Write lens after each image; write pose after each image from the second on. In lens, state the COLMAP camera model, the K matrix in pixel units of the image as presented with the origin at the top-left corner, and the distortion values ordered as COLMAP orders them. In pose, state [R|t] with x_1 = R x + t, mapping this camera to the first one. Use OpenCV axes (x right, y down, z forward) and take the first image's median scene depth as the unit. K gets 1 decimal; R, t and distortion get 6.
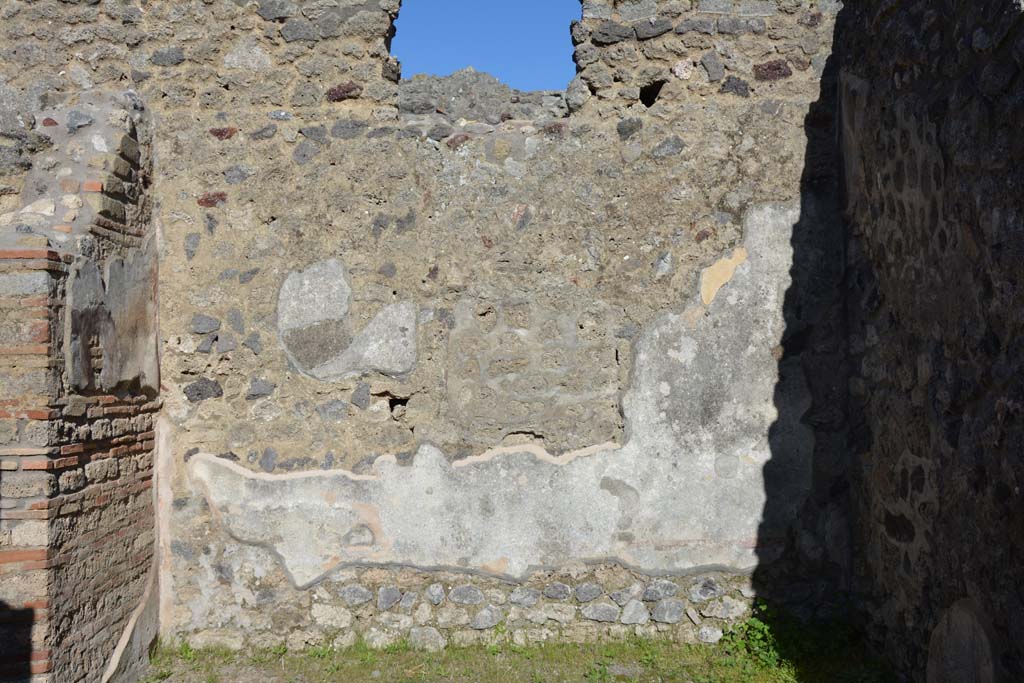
lens RADIAL K [[937.4, 0, 501.8], [0, 937.4, 348.5], [0, 0, 1]] dist [-0.039376, 0.000000]
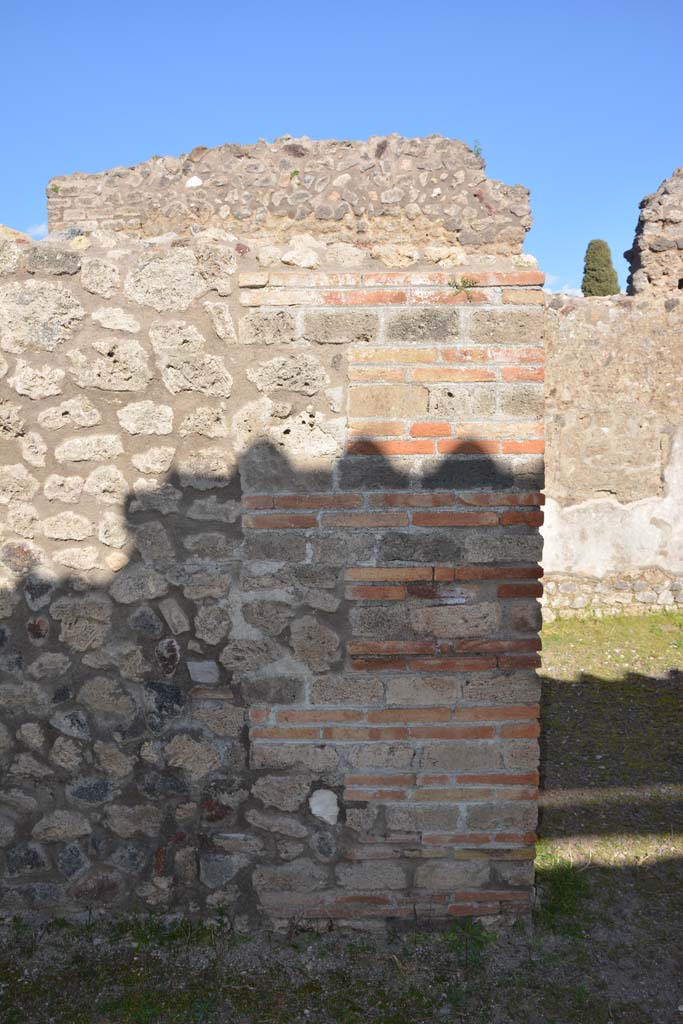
lens RADIAL K [[781.5, 0, 331.0], [0, 781.5, 521.7], [0, 0, 1]] dist [-0.168775, 0.105706]
pose [[0.999985, -0.005346, 0.001518, -0.461425], [0.005125, 0.992753, 0.120062, -0.020356], [-0.002149, -0.120053, 0.992765, -0.340580]]
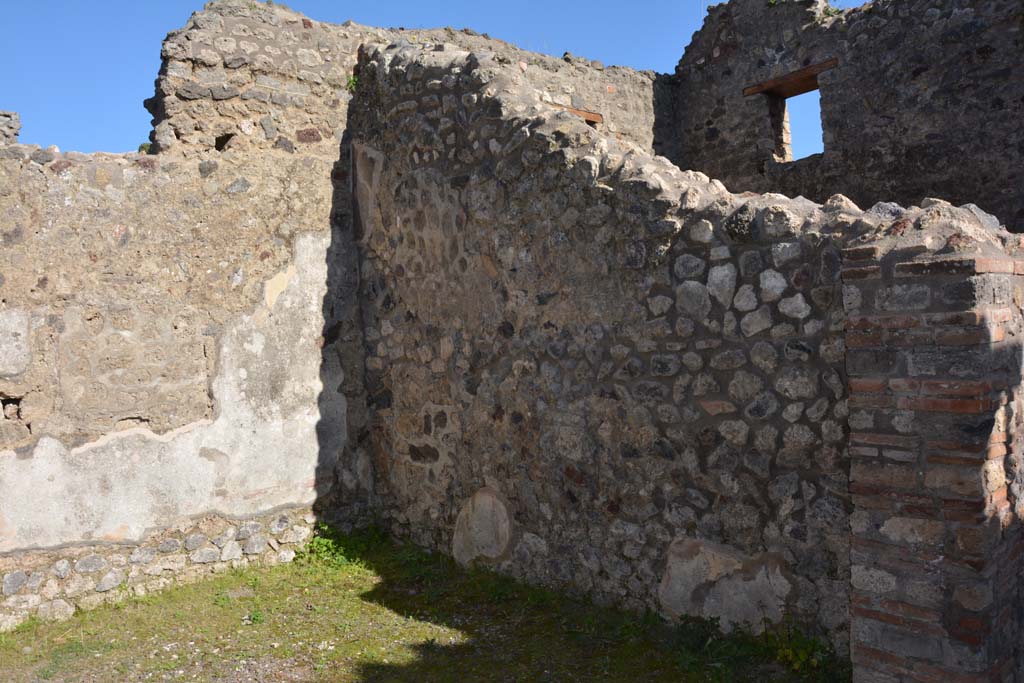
lens RADIAL K [[781.5, 0, 504.2], [0, 781.5, 349.9], [0, 0, 1]] dist [-0.168775, 0.105706]
pose [[0.739026, -0.045721, 0.672123, -0.265038], [0.039785, 0.998915, 0.024206, -0.000878], [-0.672501, 0.008851, 0.740043, -0.018243]]
